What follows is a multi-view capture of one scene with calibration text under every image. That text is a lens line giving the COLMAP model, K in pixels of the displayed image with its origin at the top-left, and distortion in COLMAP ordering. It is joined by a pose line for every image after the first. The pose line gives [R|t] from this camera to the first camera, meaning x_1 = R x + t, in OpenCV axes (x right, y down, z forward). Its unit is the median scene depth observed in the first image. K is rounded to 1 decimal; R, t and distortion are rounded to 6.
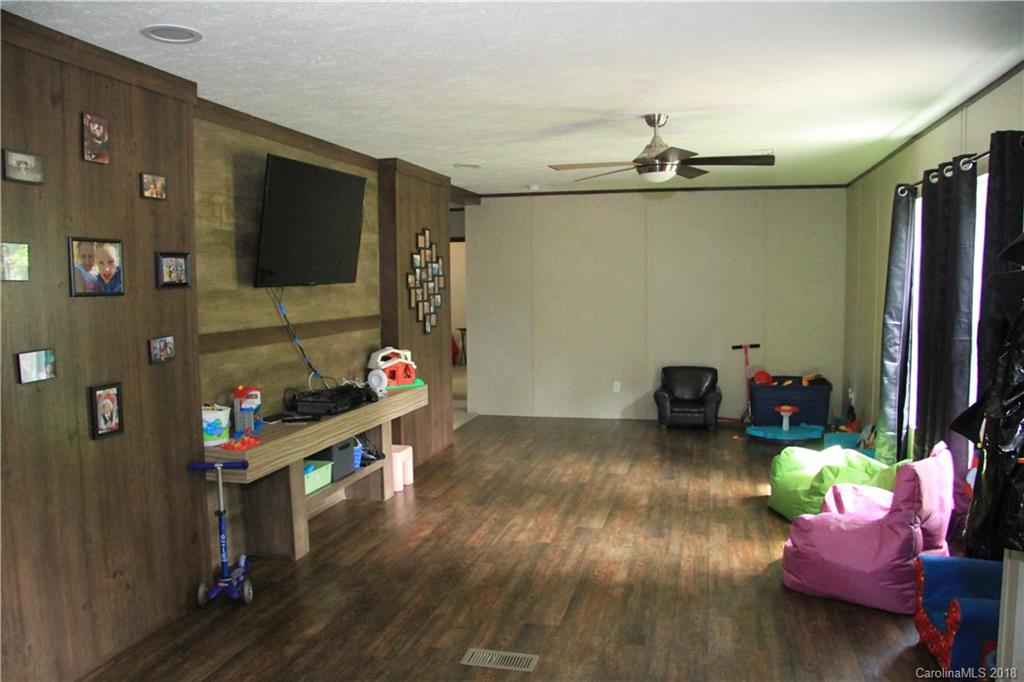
lens RADIAL K [[787.7, 0, 511.4], [0, 787.7, 353.7], [0, 0, 1]] dist [-0.180816, 0.126002]
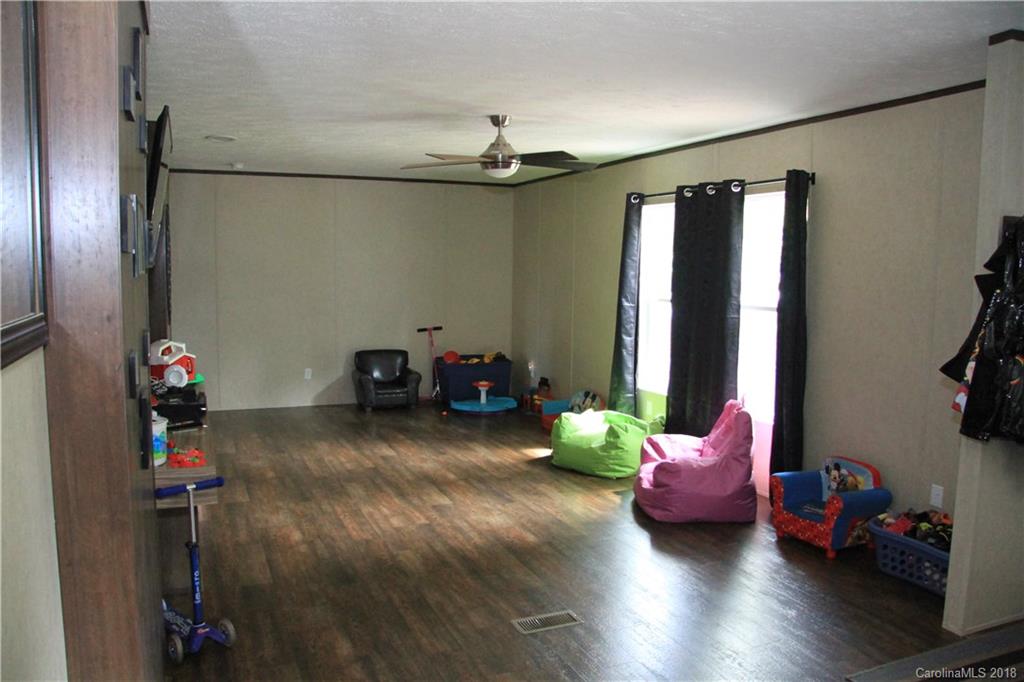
lens RADIAL K [[787.7, 0, 511.4], [0, 787.7, 353.7], [0, 0, 1]] dist [-0.180816, 0.126002]
pose [[0.793290, -0.044161, 0.607240, -0.427485], [0.032828, 0.999018, 0.029767, -0.006110], [-0.607958, -0.003679, 0.793961, 0.107197]]
